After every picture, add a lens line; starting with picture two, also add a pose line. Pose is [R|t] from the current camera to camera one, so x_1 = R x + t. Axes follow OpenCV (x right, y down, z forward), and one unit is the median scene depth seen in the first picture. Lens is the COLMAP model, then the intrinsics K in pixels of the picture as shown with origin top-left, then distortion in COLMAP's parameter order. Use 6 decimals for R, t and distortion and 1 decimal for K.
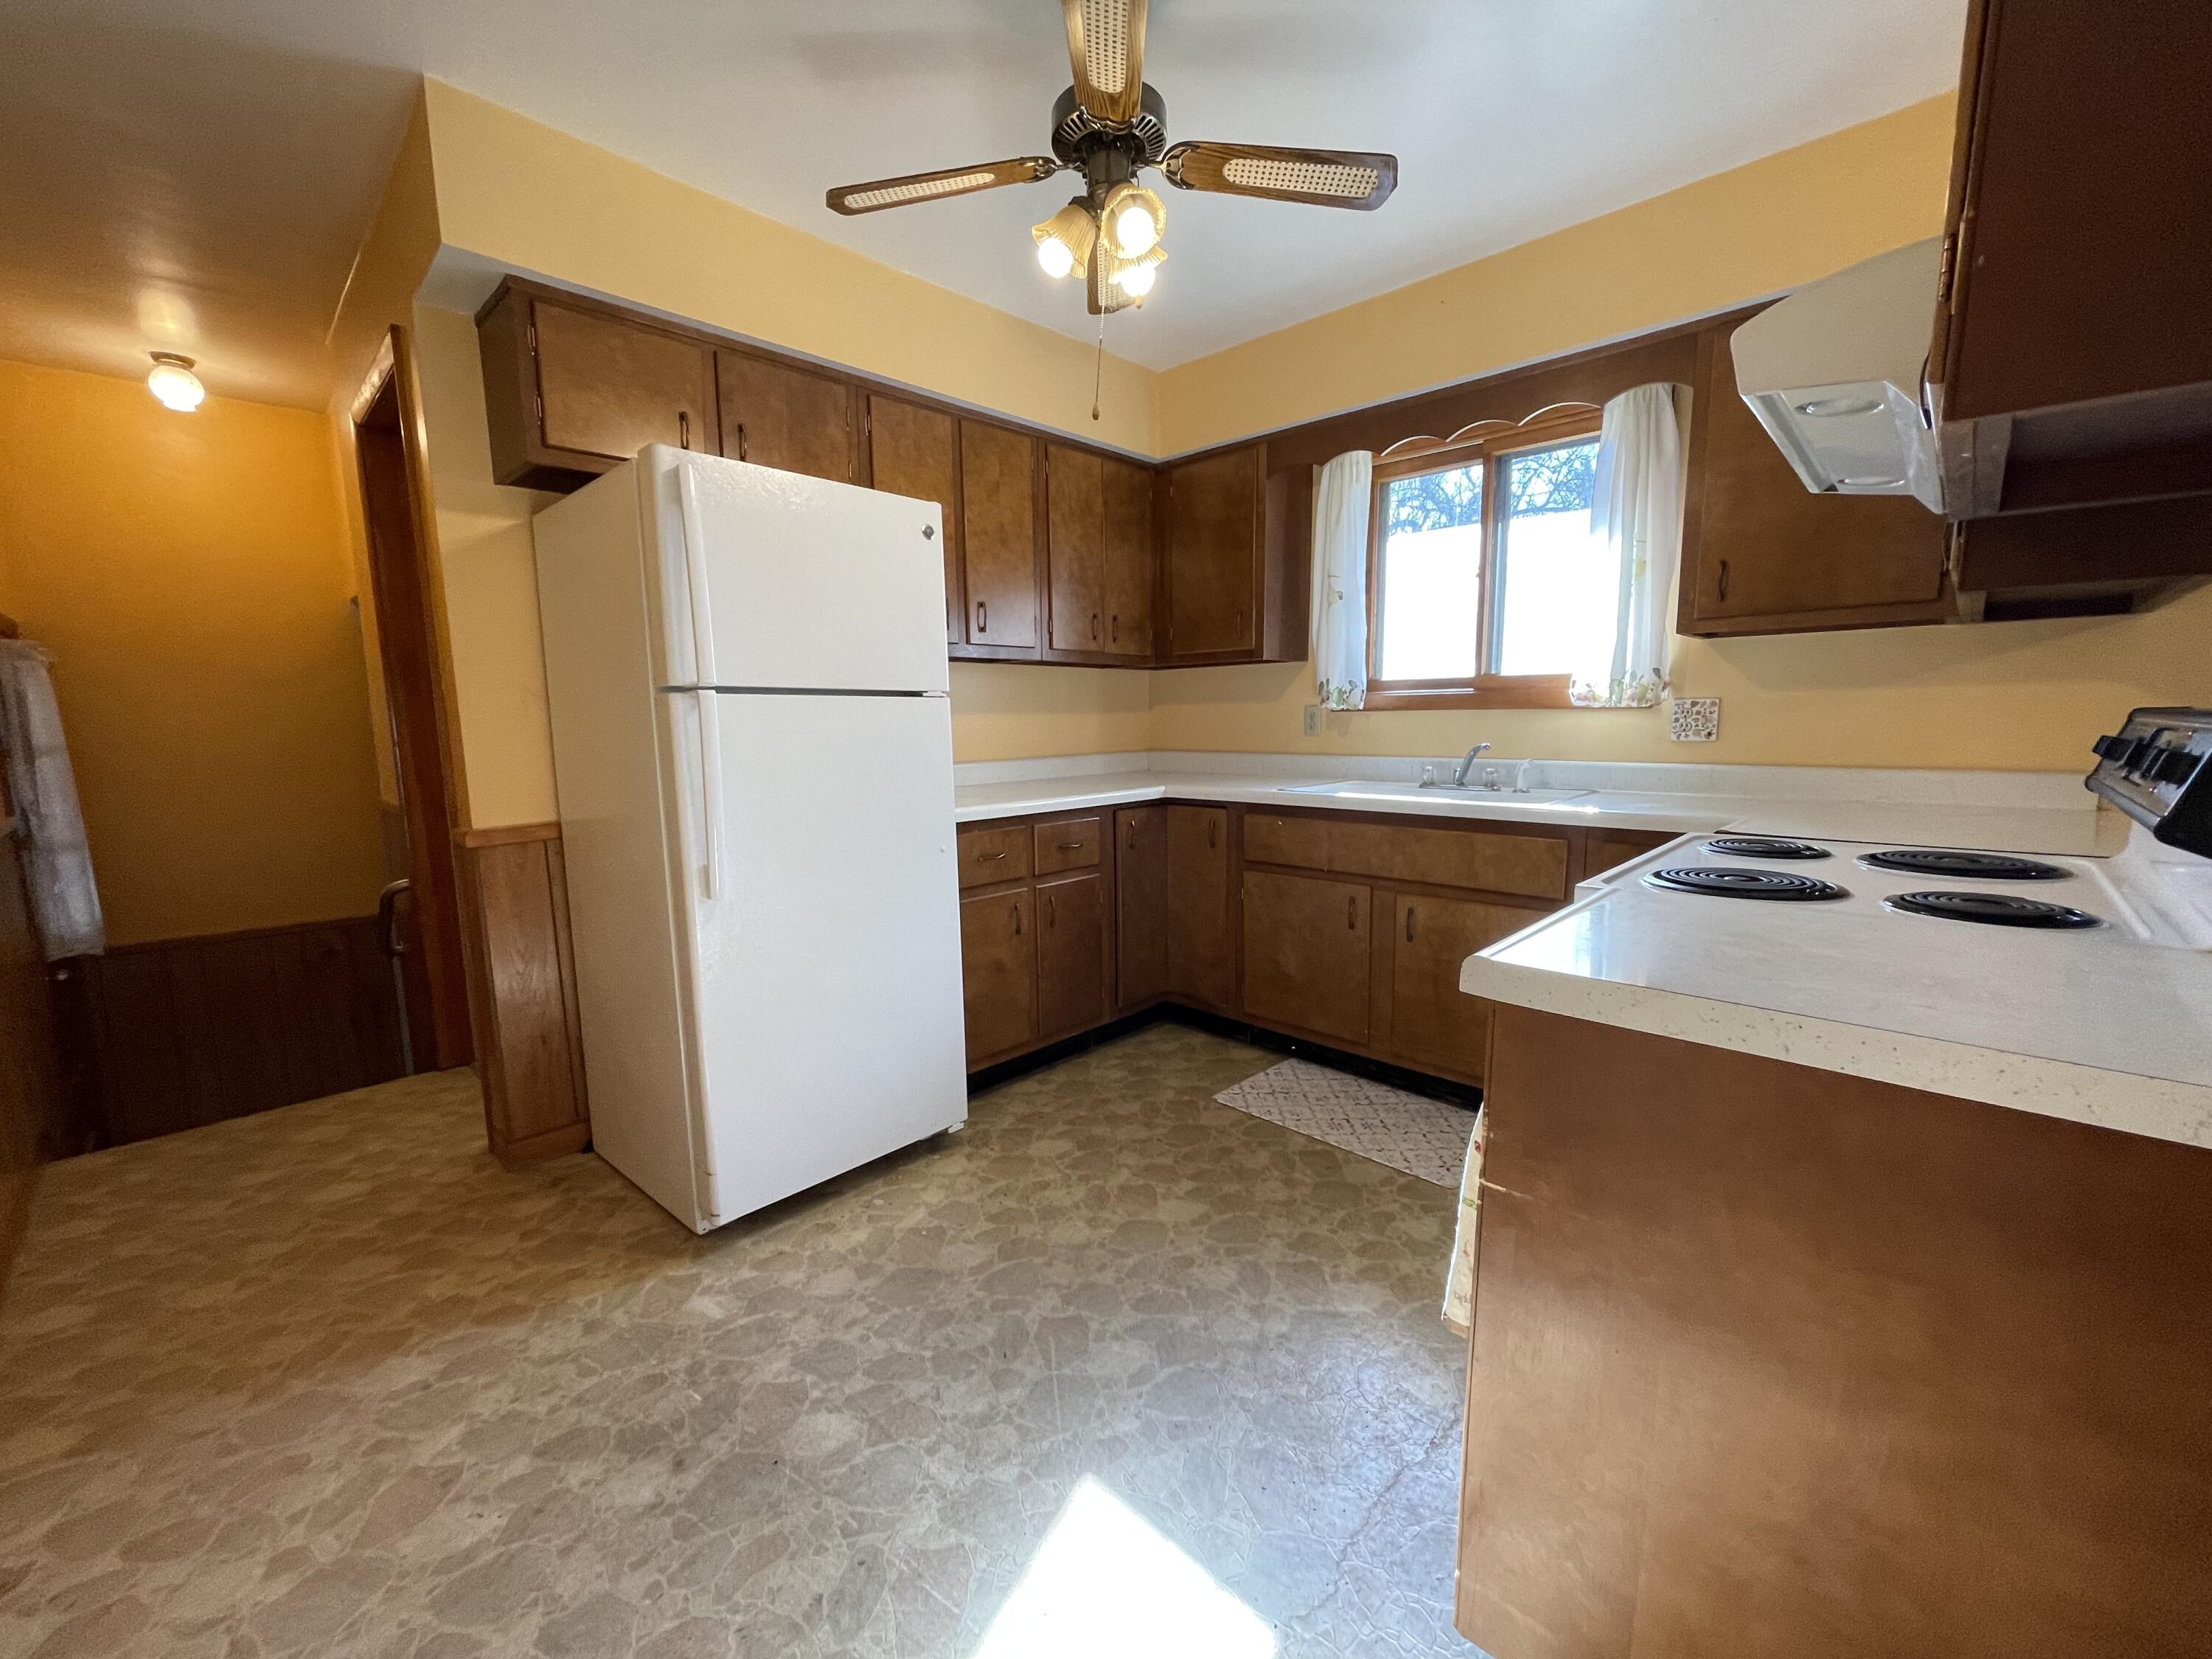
lens RADIAL K [[890.8, 0, 1101.6], [0, 890.8, 839.6], [0, 0, 1]] dist [-0.005677, 0.003986]
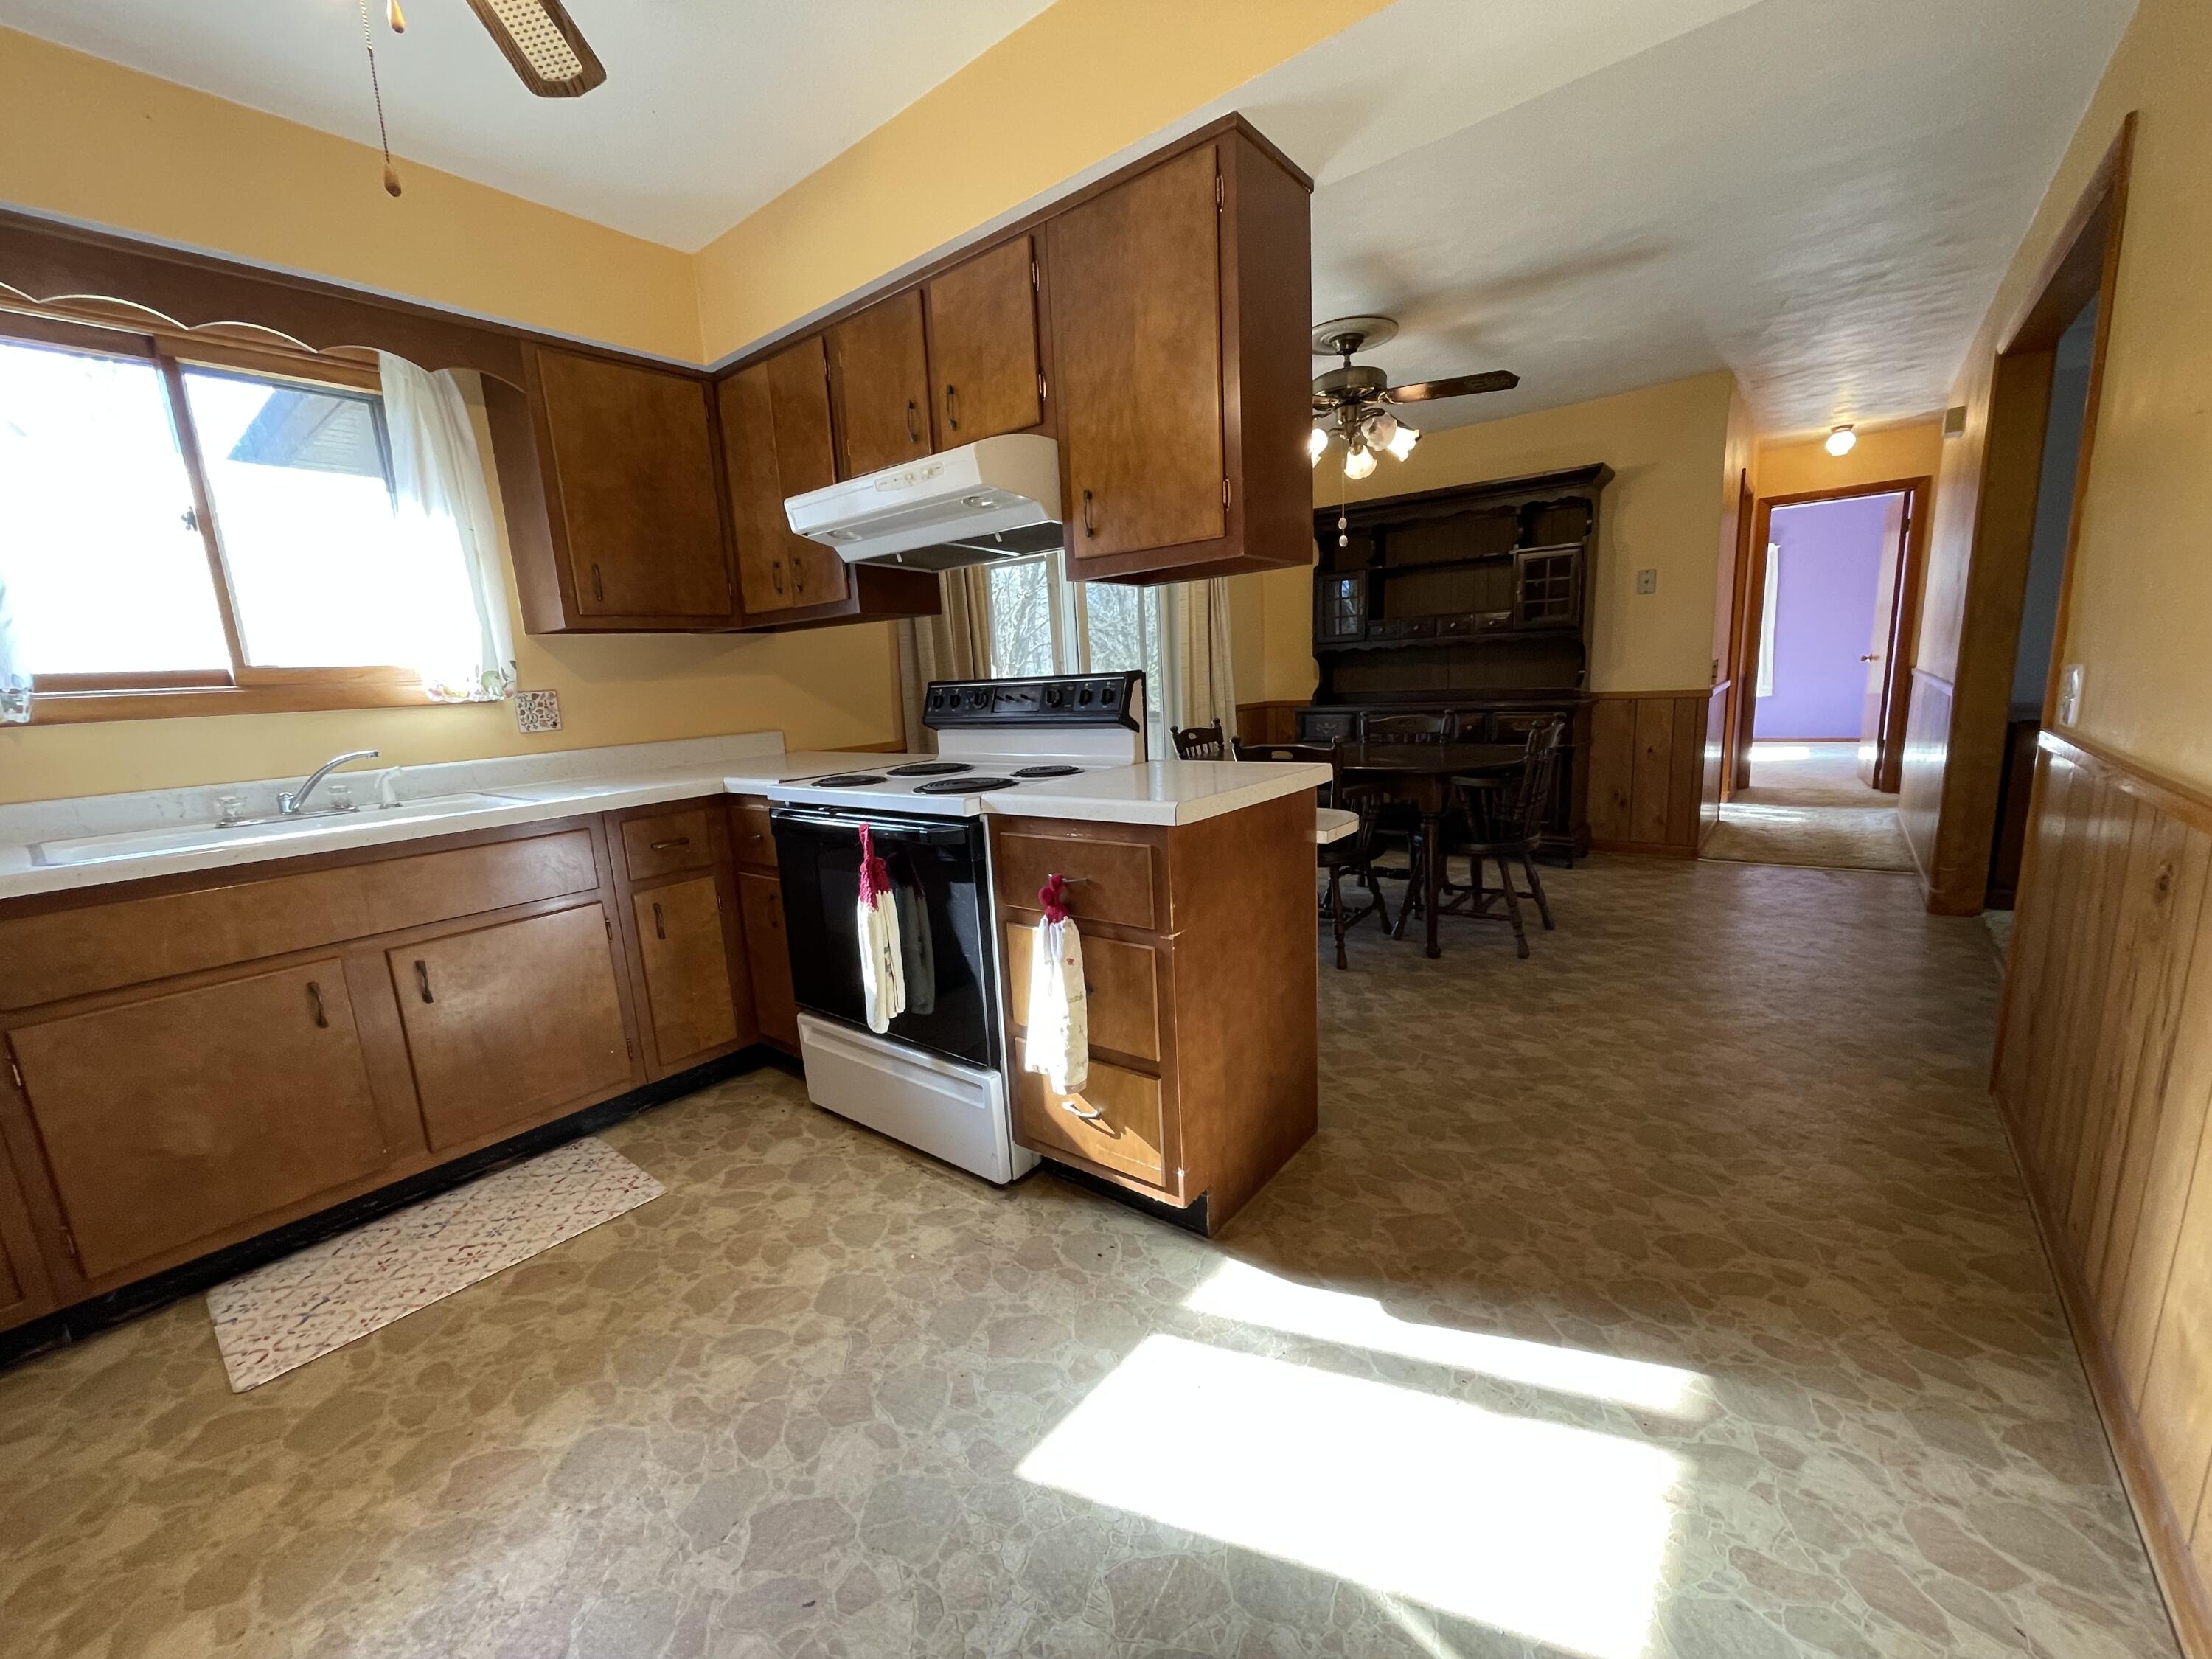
lens RADIAL K [[884.3, 0, 1113.6], [0, 884.3, 832.7], [0, 0, 1]] dist [-0.005989, 0.000041]
pose [[-0.100649, -0.157624, 0.982357, -0.521048], [0.196732, 0.964722, 0.174951, -0.052170], [-0.975278, 0.210869, -0.066088, 0.506646]]
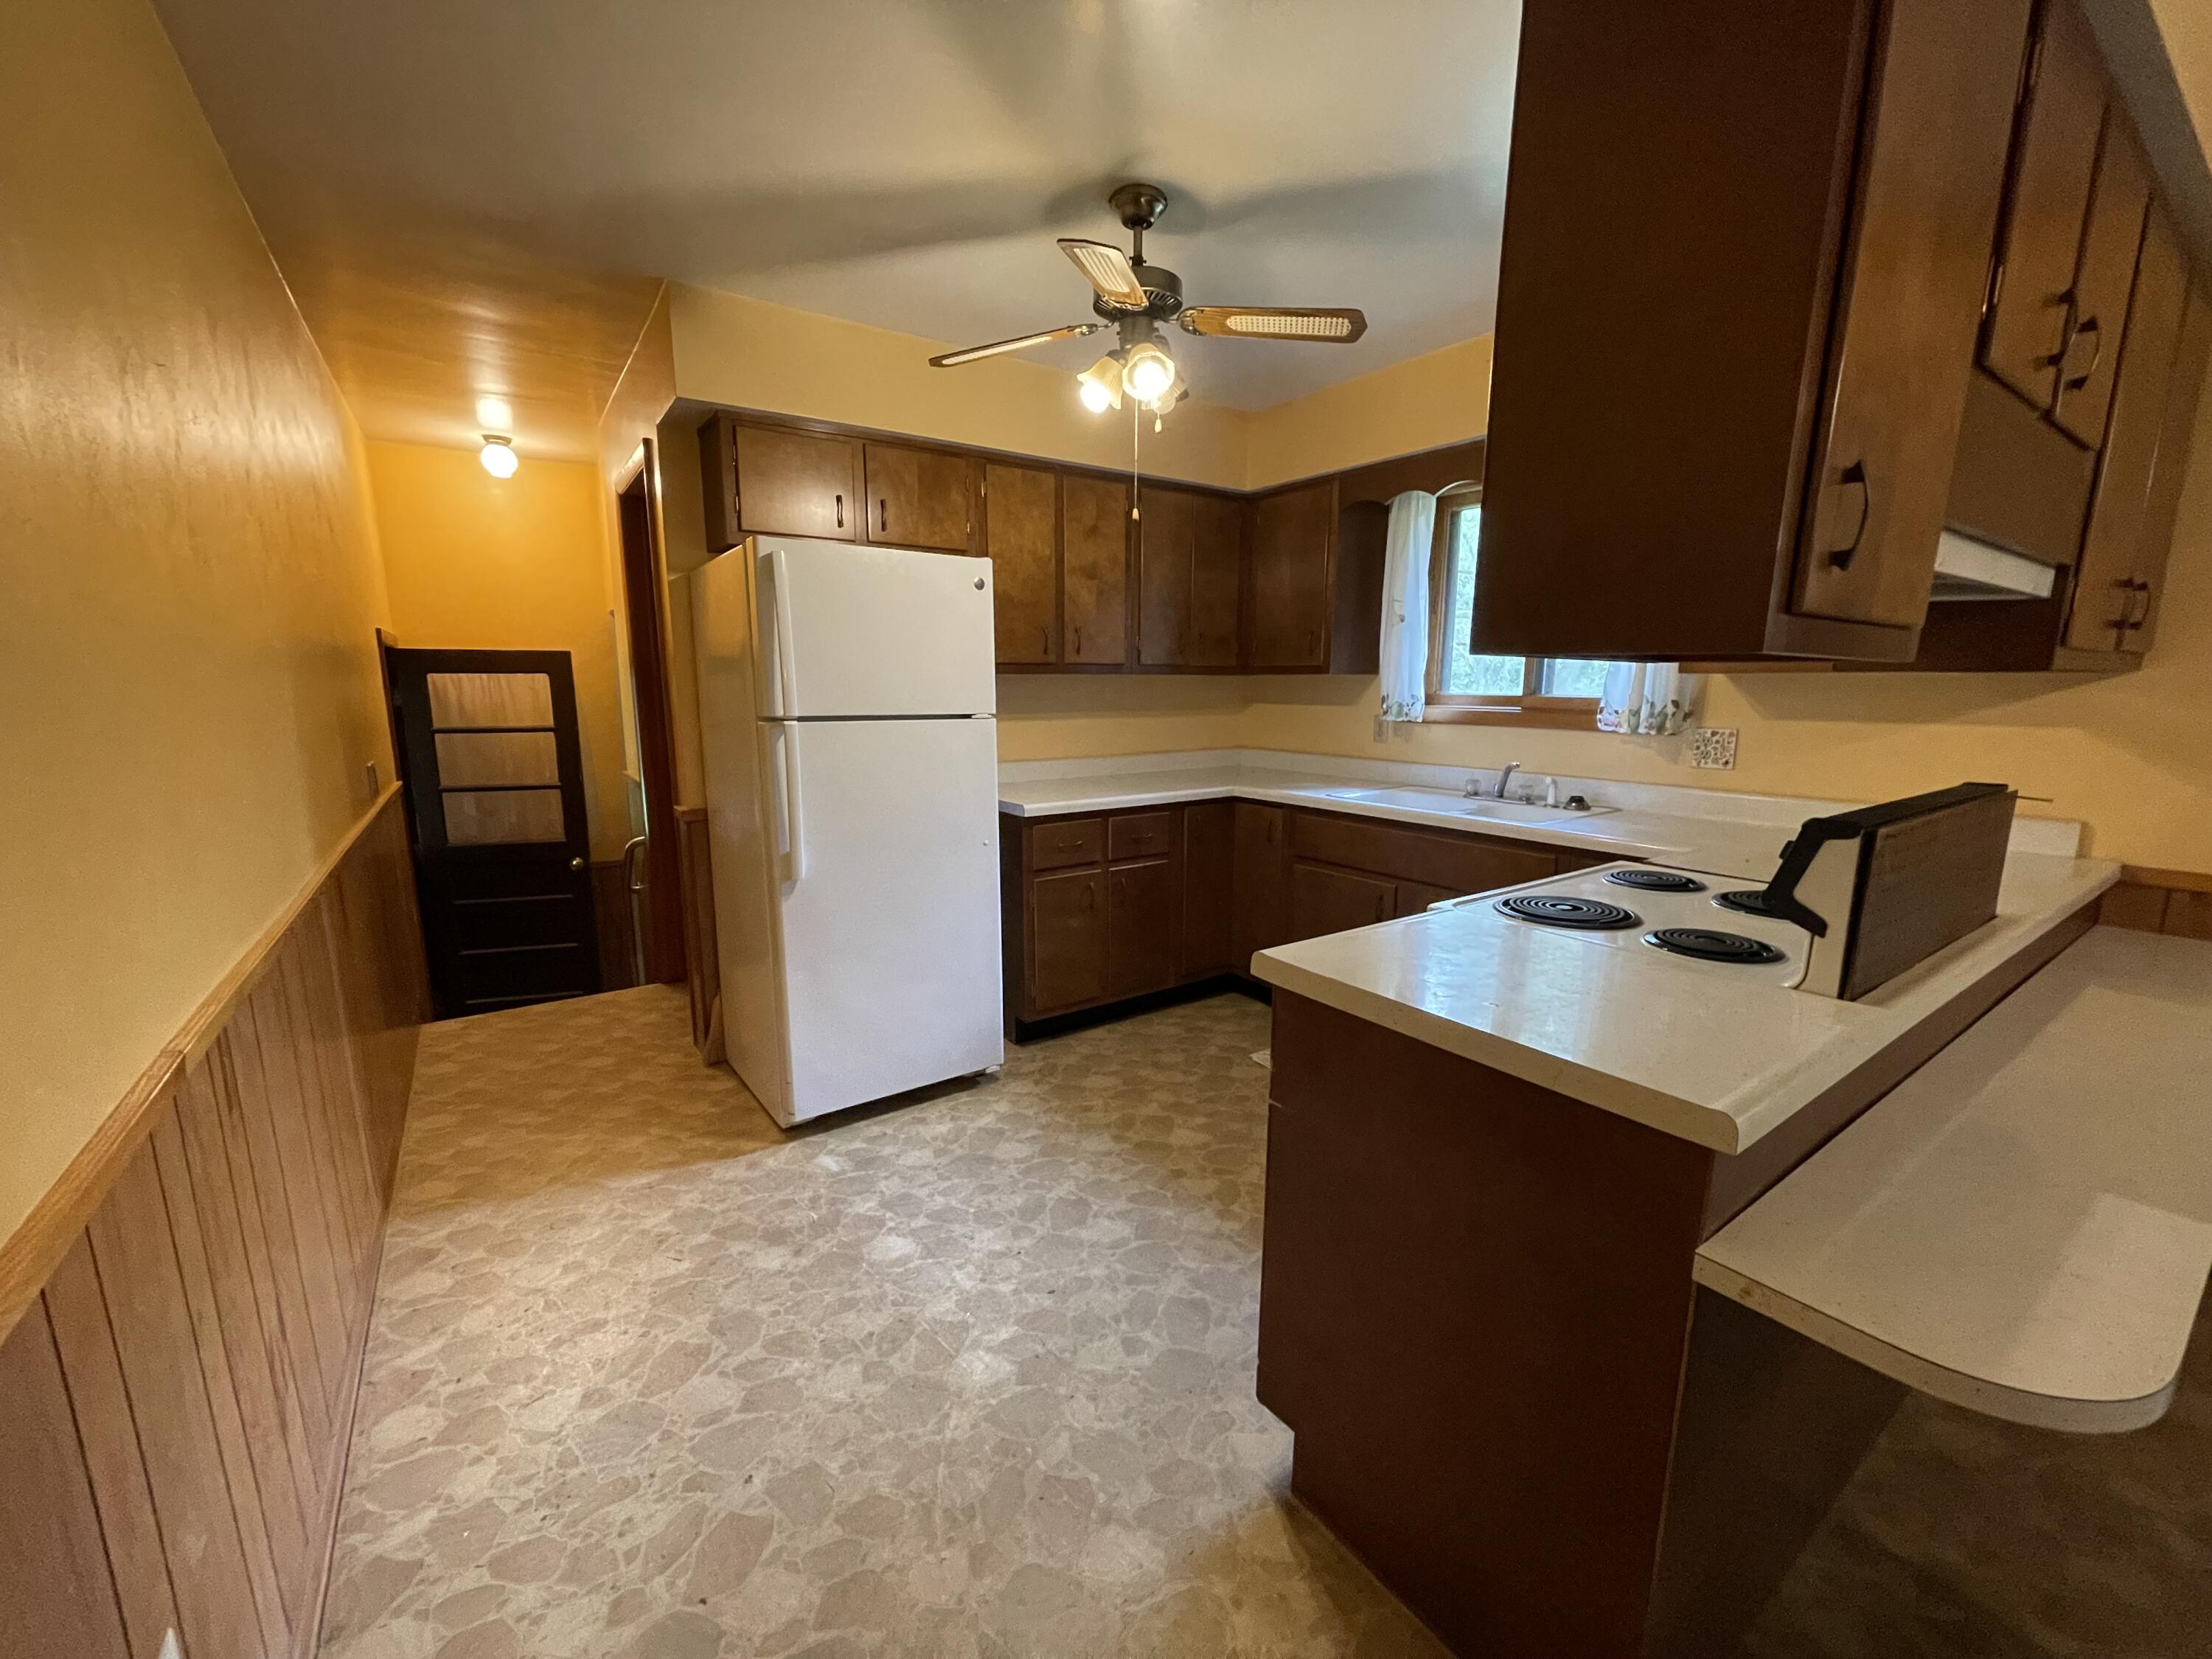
lens RADIAL K [[890.8, 0, 1101.6], [0, 890.8, 839.6], [0, 0, 1]] dist [-0.005677, 0.003986]
pose [[0.981394, 0.048093, -0.185882, 0.172160], [-0.040622, 0.998214, 0.043795, -0.049027], [0.187656, -0.035429, 0.981596, -0.222806]]
